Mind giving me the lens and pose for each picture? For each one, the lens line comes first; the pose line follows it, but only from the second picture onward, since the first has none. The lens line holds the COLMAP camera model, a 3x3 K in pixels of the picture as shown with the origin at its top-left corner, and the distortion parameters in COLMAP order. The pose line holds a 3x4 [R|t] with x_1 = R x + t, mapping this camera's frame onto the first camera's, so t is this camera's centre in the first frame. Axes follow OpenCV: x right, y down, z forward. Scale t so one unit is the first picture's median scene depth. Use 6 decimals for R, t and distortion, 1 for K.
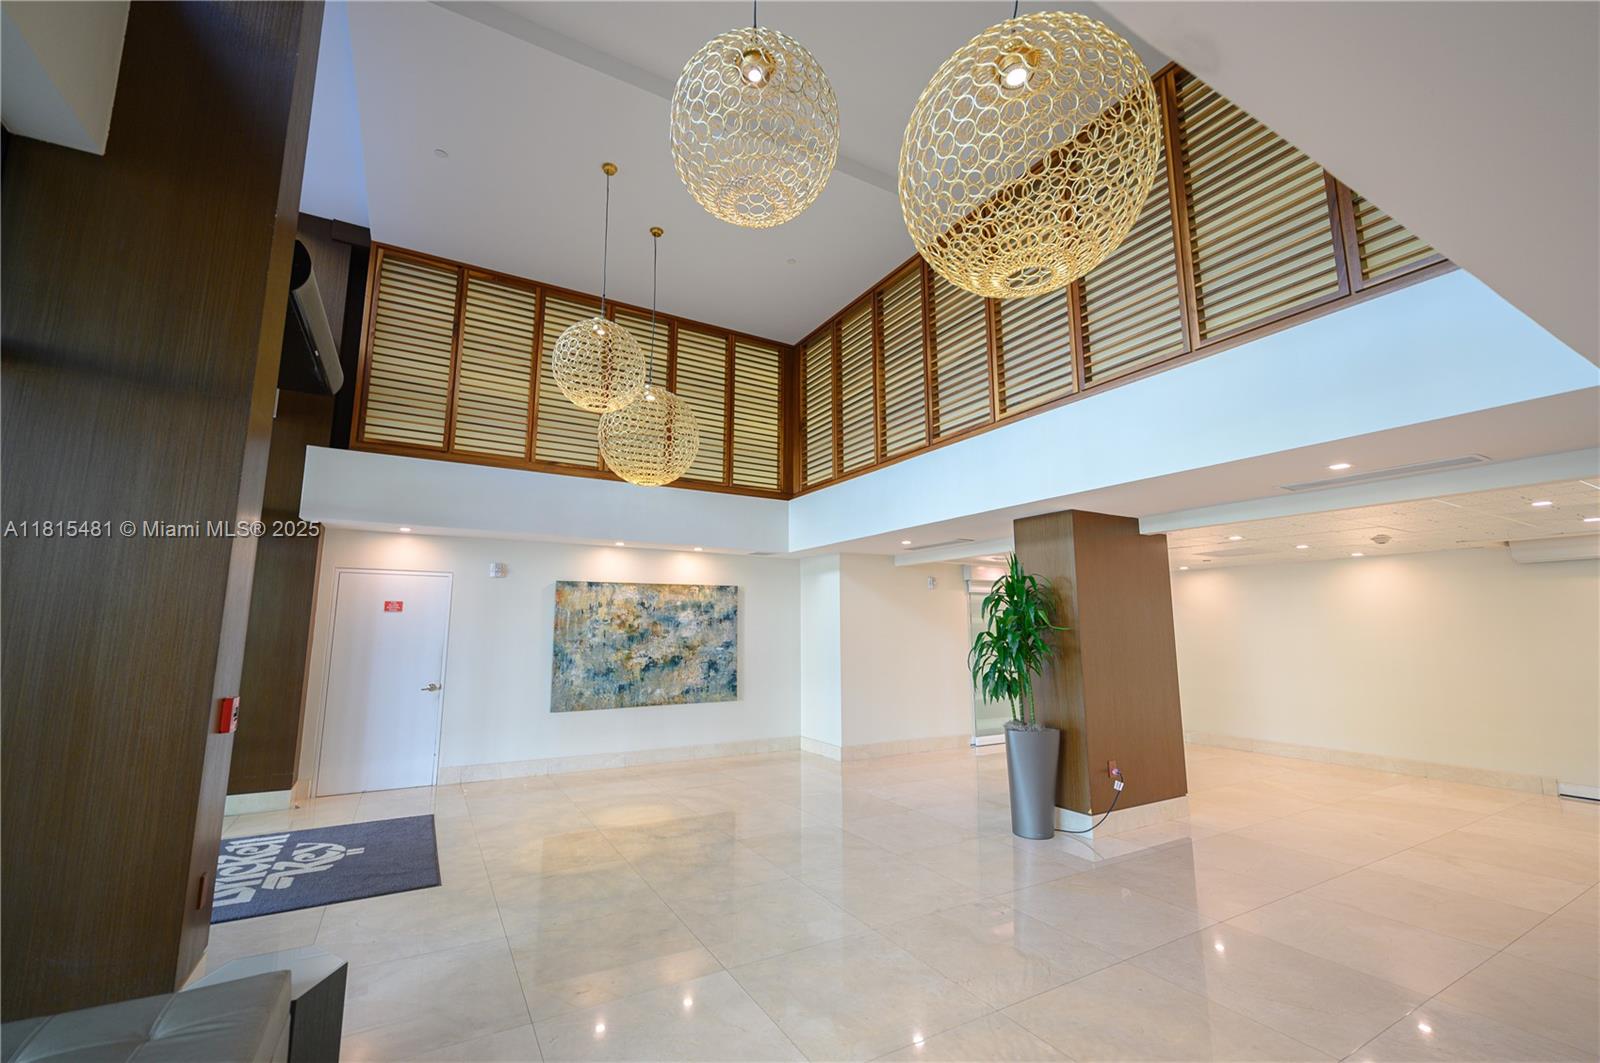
lens RADIAL K [[640.4, 0, 800.6], [0, 640.4, 529.7], [0, 0, 1]] dist [0.000408, 0.000167]
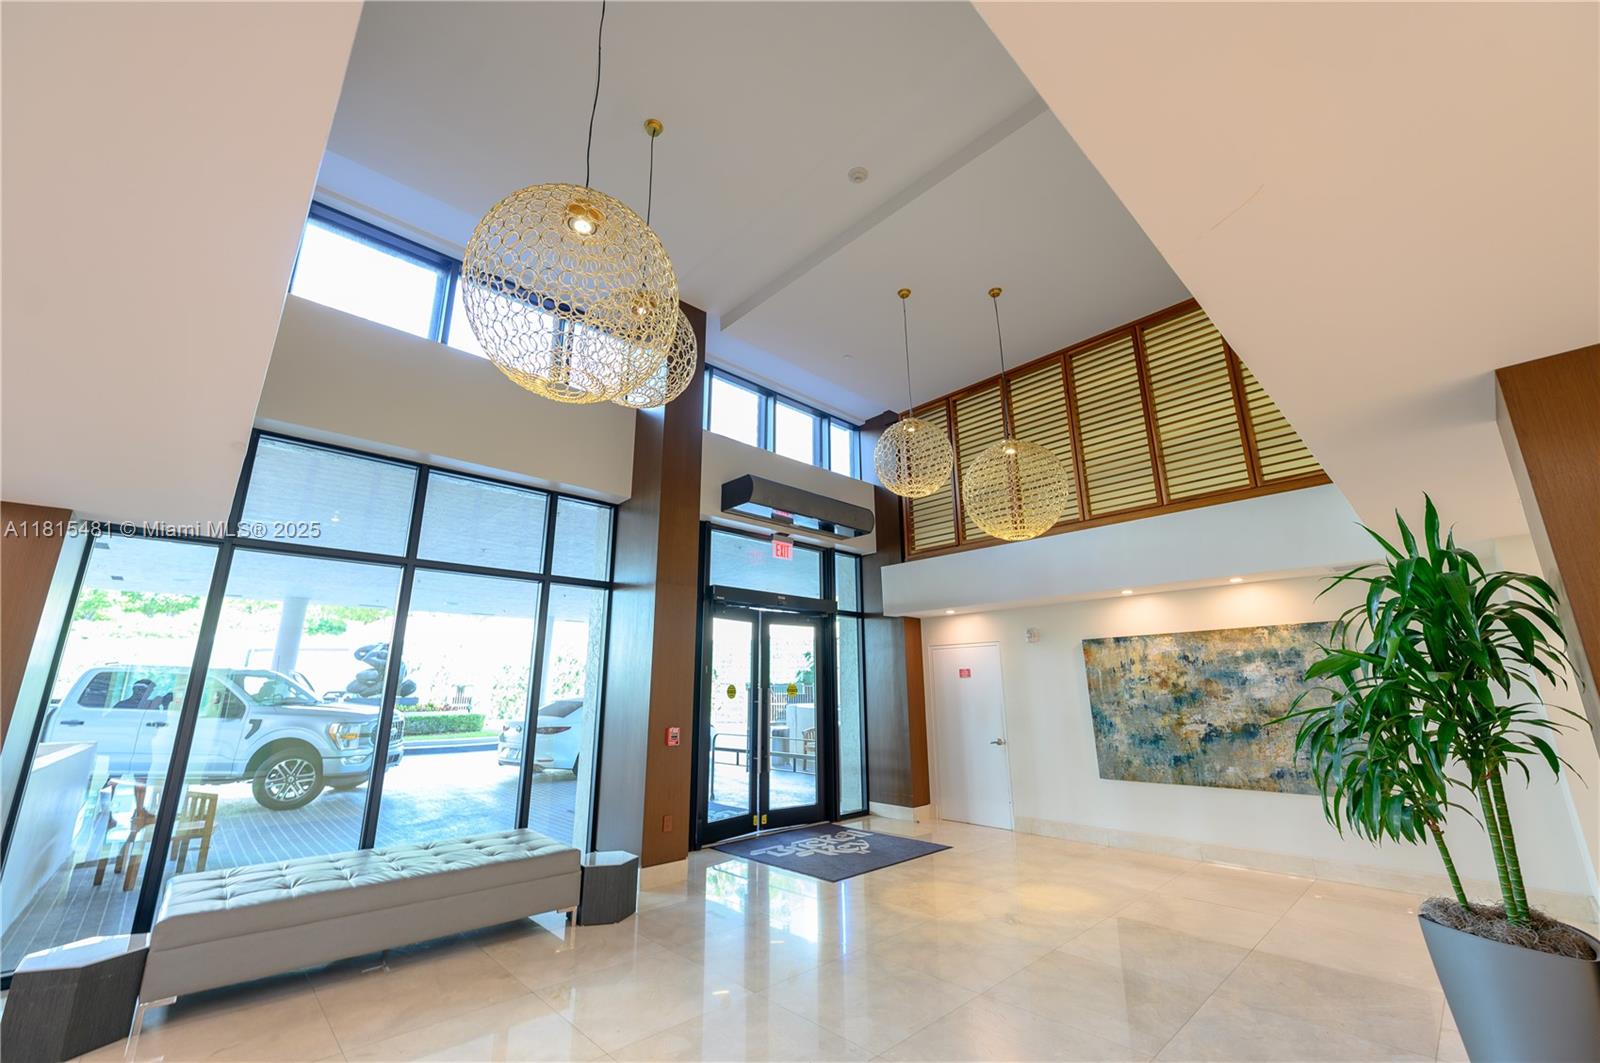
lens RADIAL K [[640.4, 0, 800.6], [0, 640.4, 529.7], [0, 0, 1]] dist [0.000408, 0.000167]
pose [[0.234025, -0.237744, -0.942714, 0.463888], [0.170962, 0.964595, -0.200821, 0.038557], [0.957081, -0.114171, 0.266385, 0.329391]]
